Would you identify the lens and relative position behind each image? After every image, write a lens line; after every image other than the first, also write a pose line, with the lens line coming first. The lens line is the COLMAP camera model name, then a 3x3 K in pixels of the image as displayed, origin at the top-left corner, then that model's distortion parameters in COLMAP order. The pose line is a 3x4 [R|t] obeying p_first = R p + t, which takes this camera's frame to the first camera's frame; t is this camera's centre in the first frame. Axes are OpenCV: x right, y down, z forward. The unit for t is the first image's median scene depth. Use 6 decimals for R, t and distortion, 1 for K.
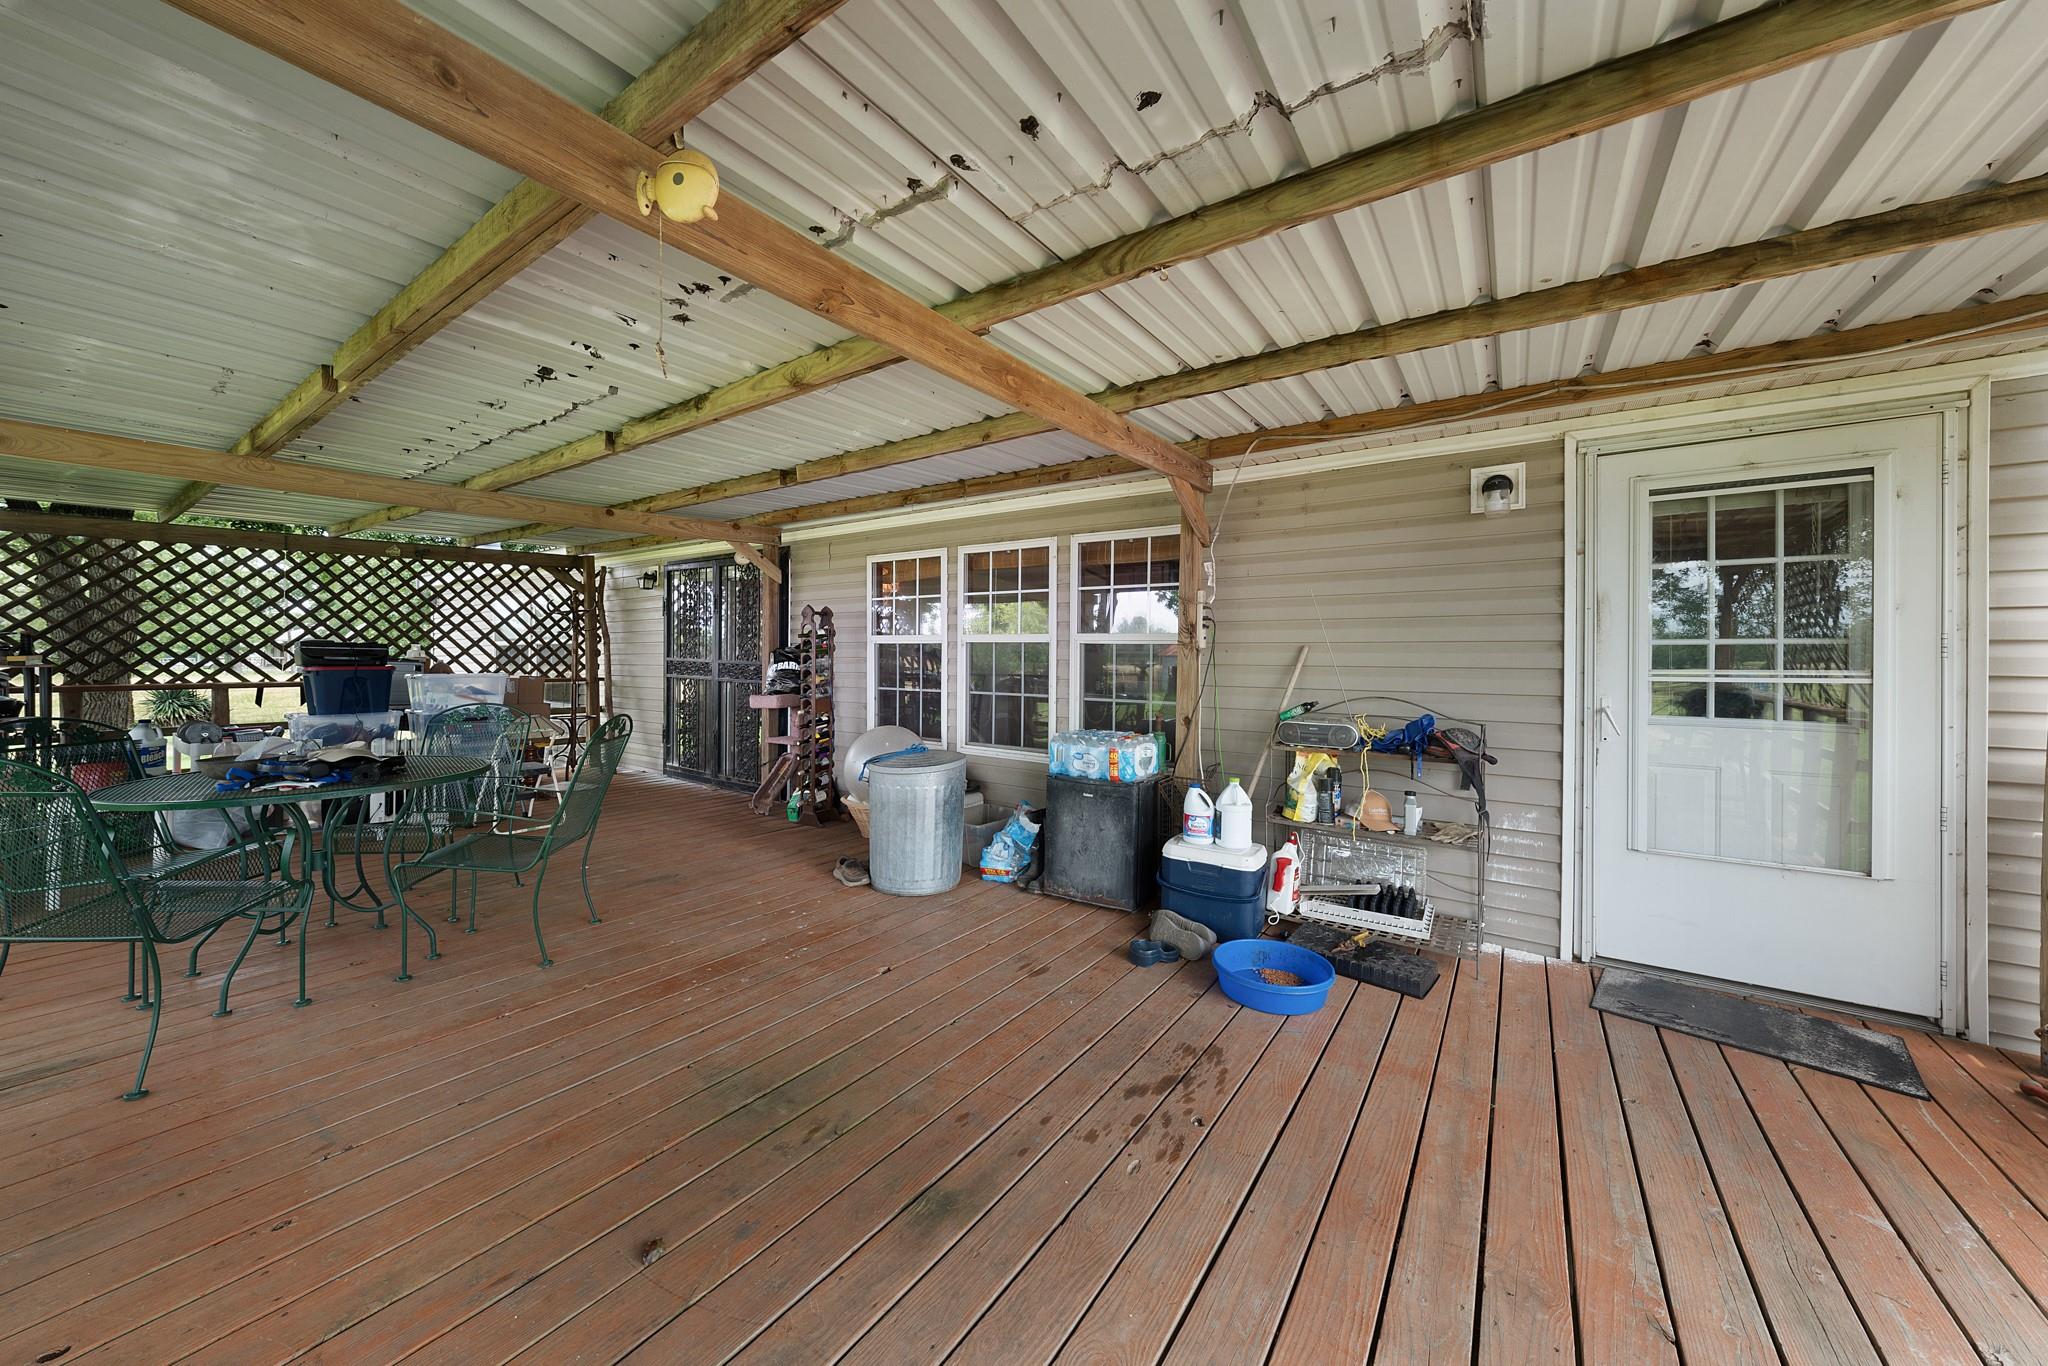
lens RADIAL K [[707.9, 0, 1024.0], [0, 707.9, 683.0], [0, 0, 1]] dist [-0.000490, -0.000071]
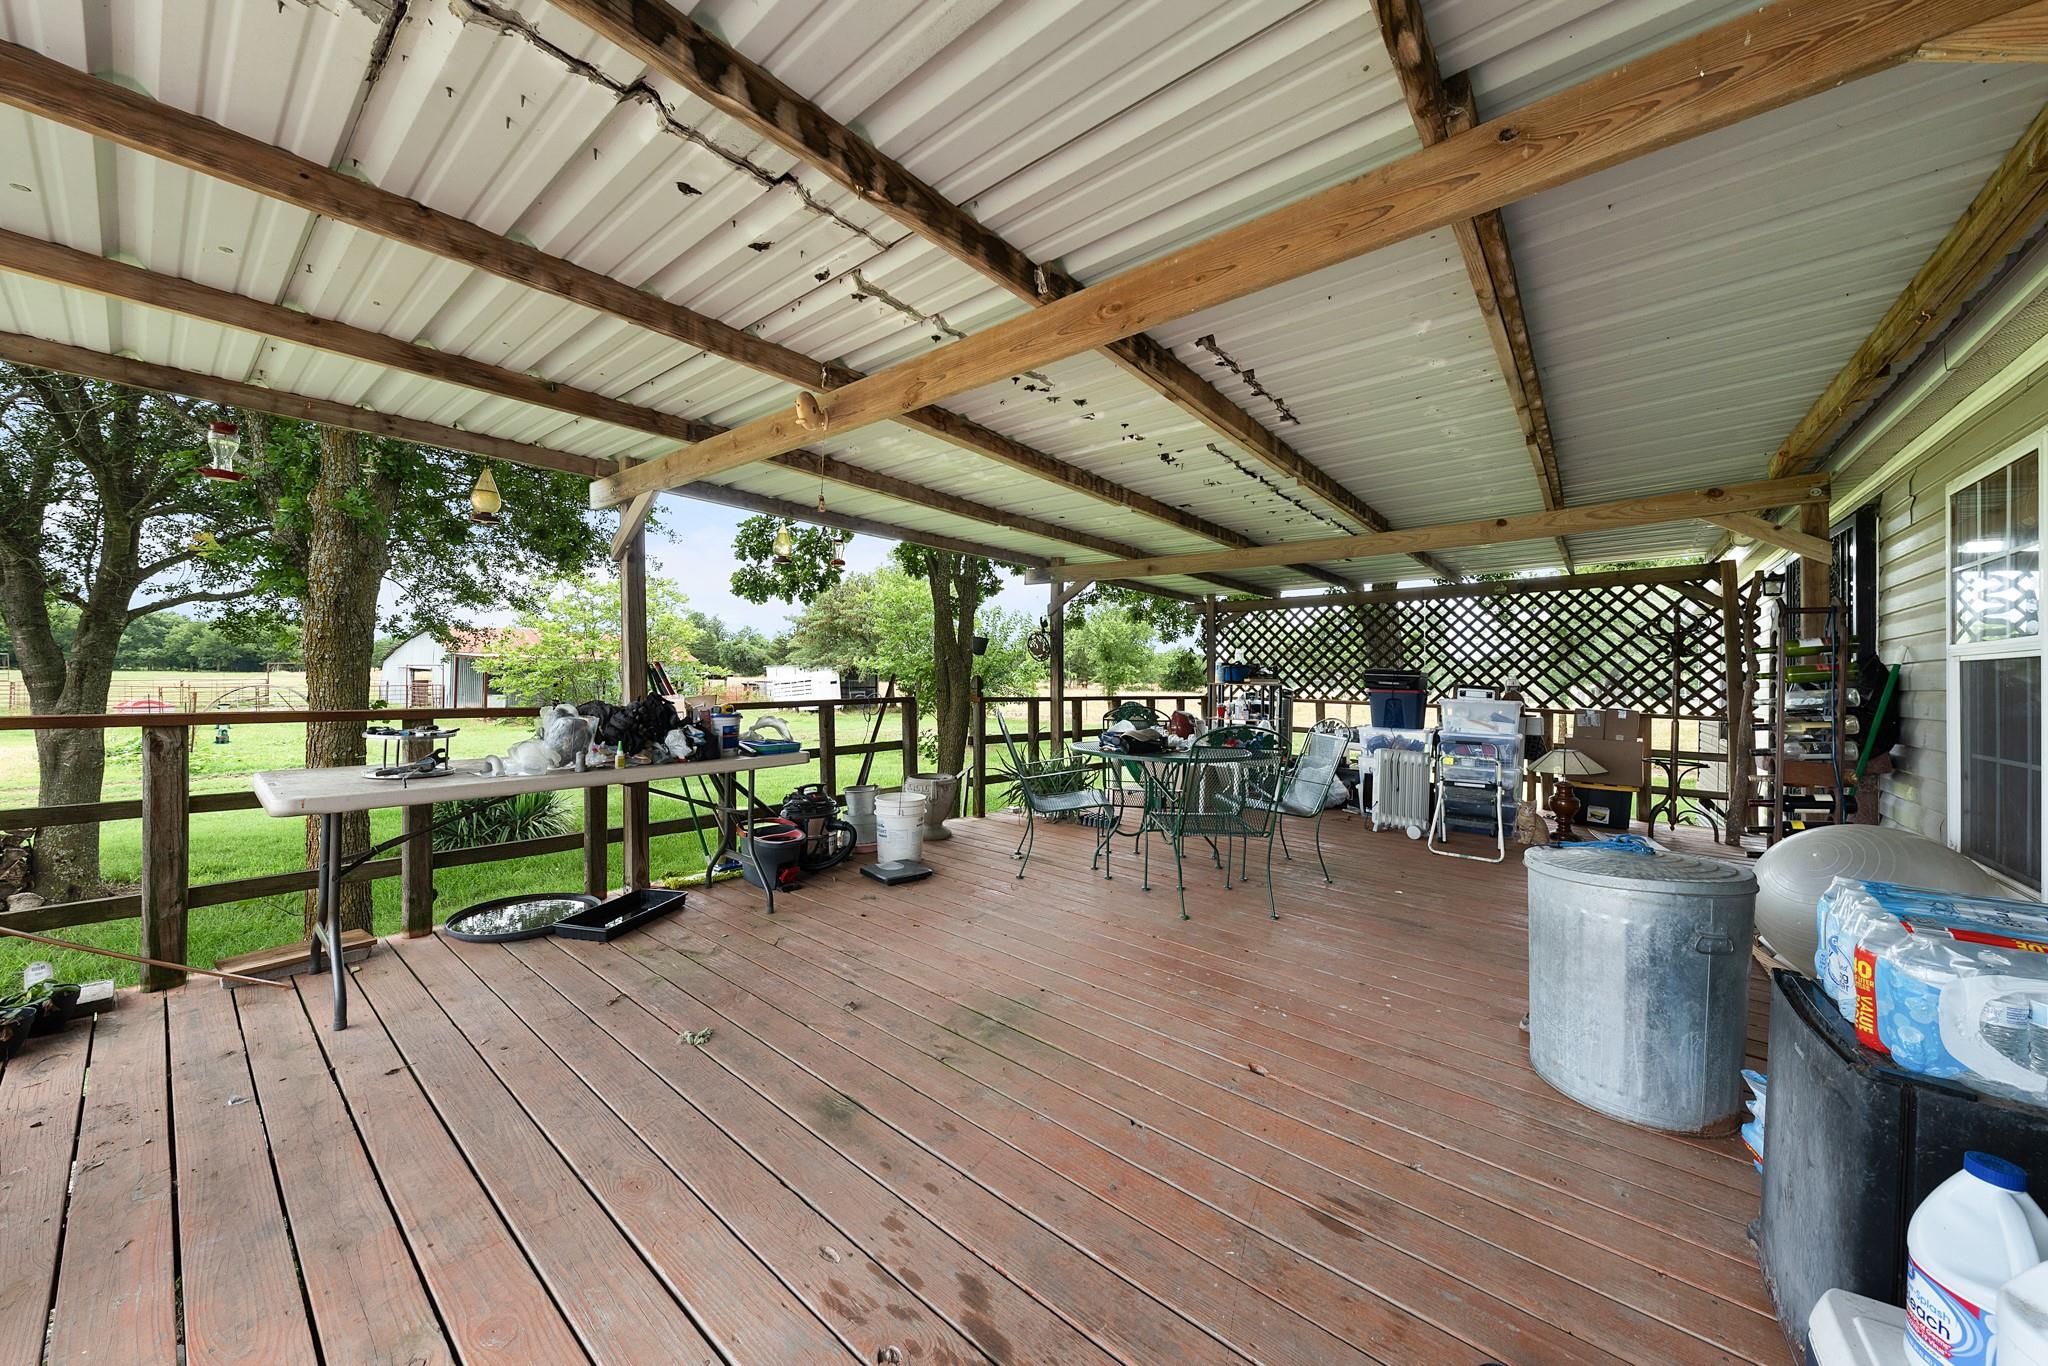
lens RADIAL K [[720.2, 0, 1024.0], [0, 720.2, 683.0], [0, 0, 1]] dist [0.000969, 0.000152]
pose [[-0.072770, 0.004476, -0.997339, 0.601850], [-0.060858, 0.998107, 0.008920, -0.013212], [0.995490, 0.061345, -0.072360, 0.755793]]
